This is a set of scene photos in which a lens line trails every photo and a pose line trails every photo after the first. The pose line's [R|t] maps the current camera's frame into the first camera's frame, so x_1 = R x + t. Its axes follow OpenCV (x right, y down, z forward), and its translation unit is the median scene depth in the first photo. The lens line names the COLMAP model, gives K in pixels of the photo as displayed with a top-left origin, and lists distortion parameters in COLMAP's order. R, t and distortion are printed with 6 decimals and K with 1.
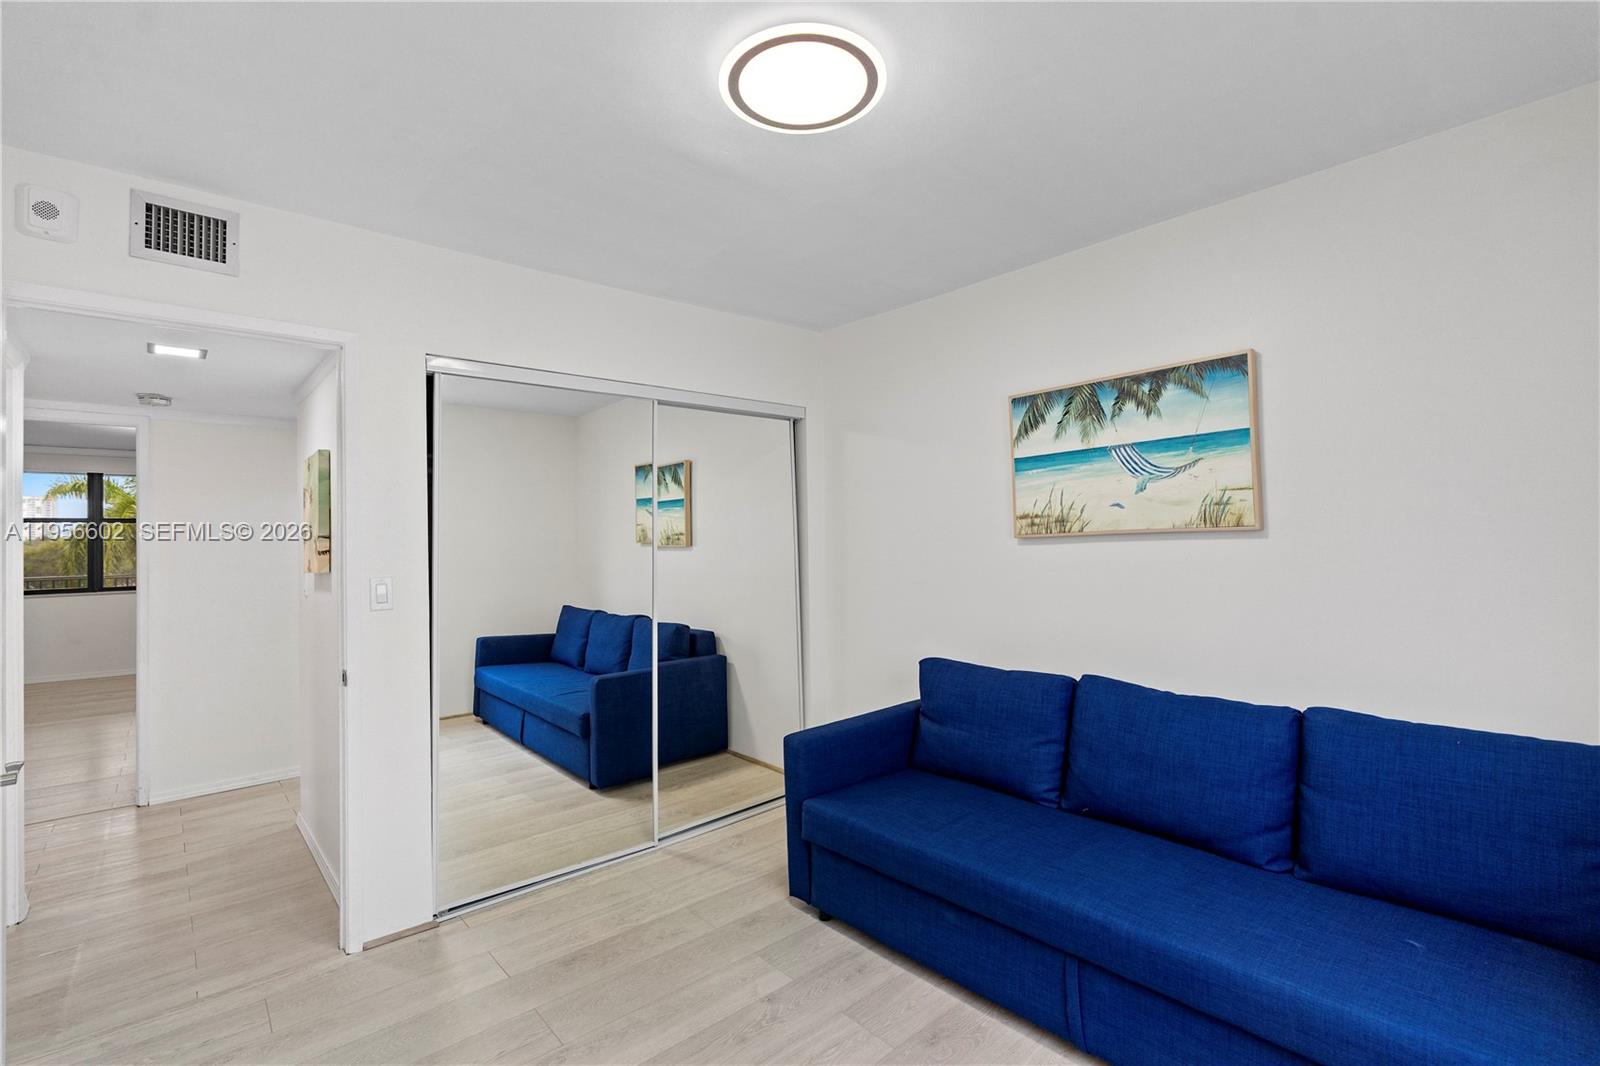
lens RADIAL K [[727.0, 0, 796.1], [0, 727.0, 529.6], [0, 0, 1]] dist [-0.004742, -0.000279]
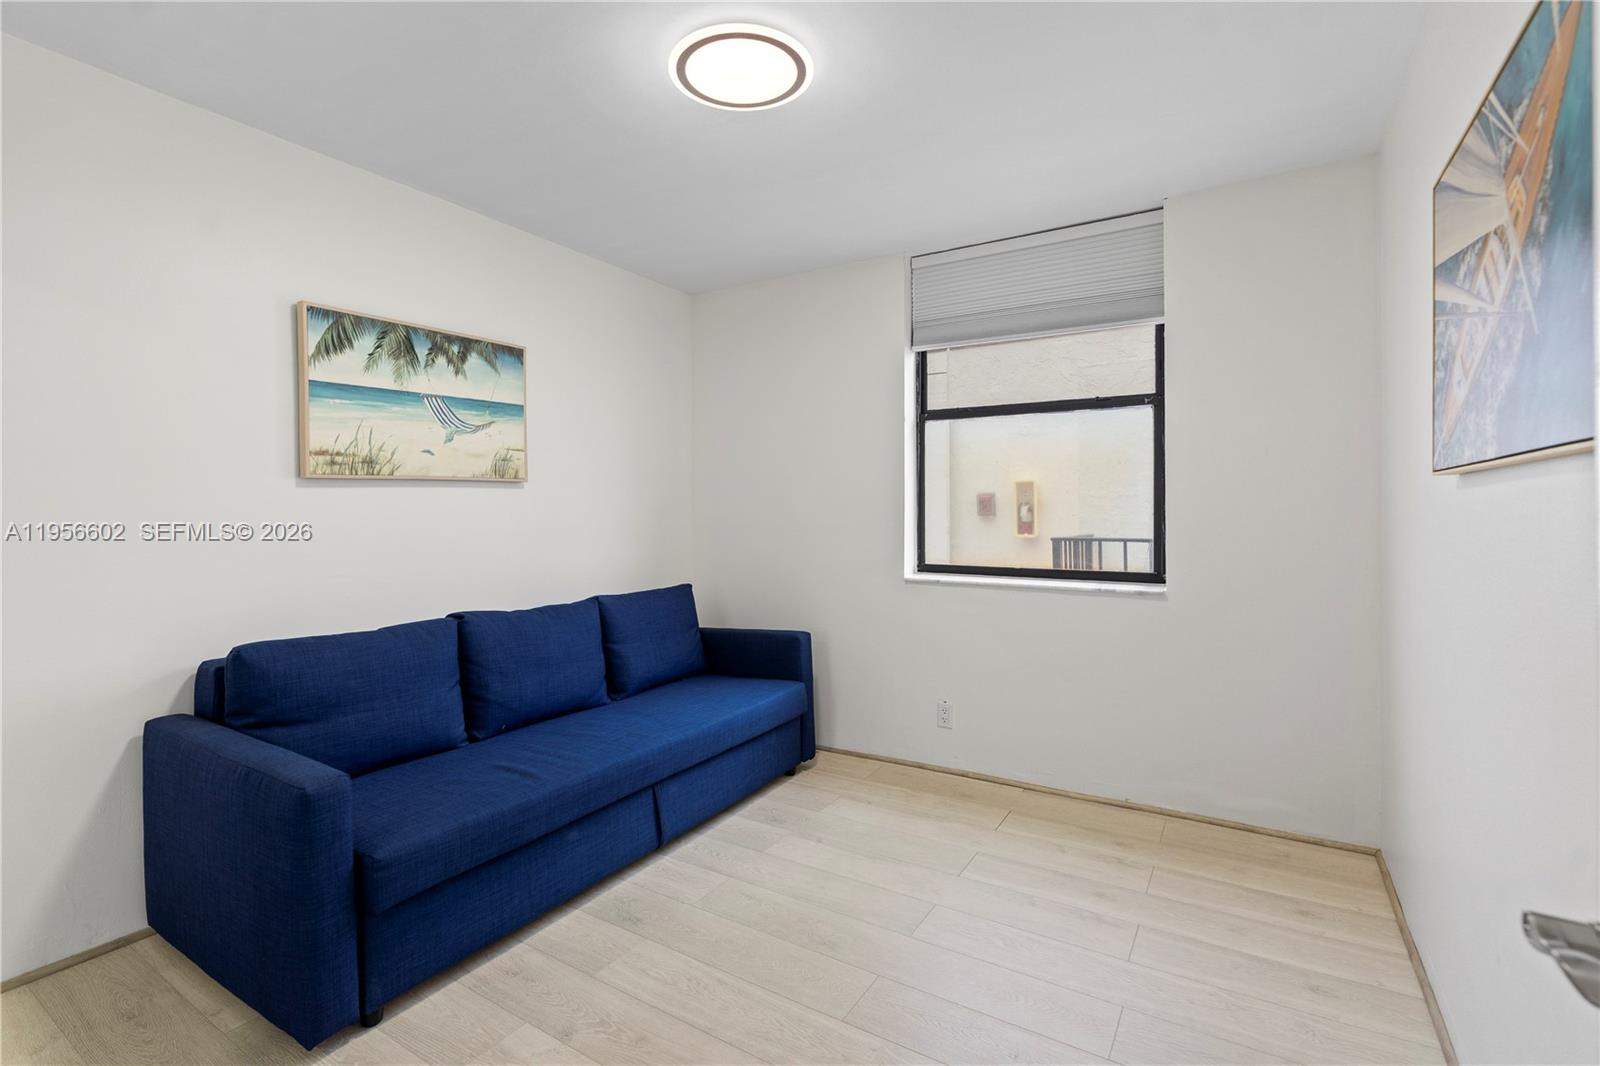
lens RADIAL K [[727.0, 0, 796.1], [0, 727.0, 529.6], [0, 0, 1]] dist [-0.004742, -0.000279]
pose [[-0.286316, 0.012916, 0.958048, -0.697152], [0.015833, 0.999836, -0.008747, 0.094433], [-0.958005, 0.012665, -0.286473, 0.795023]]
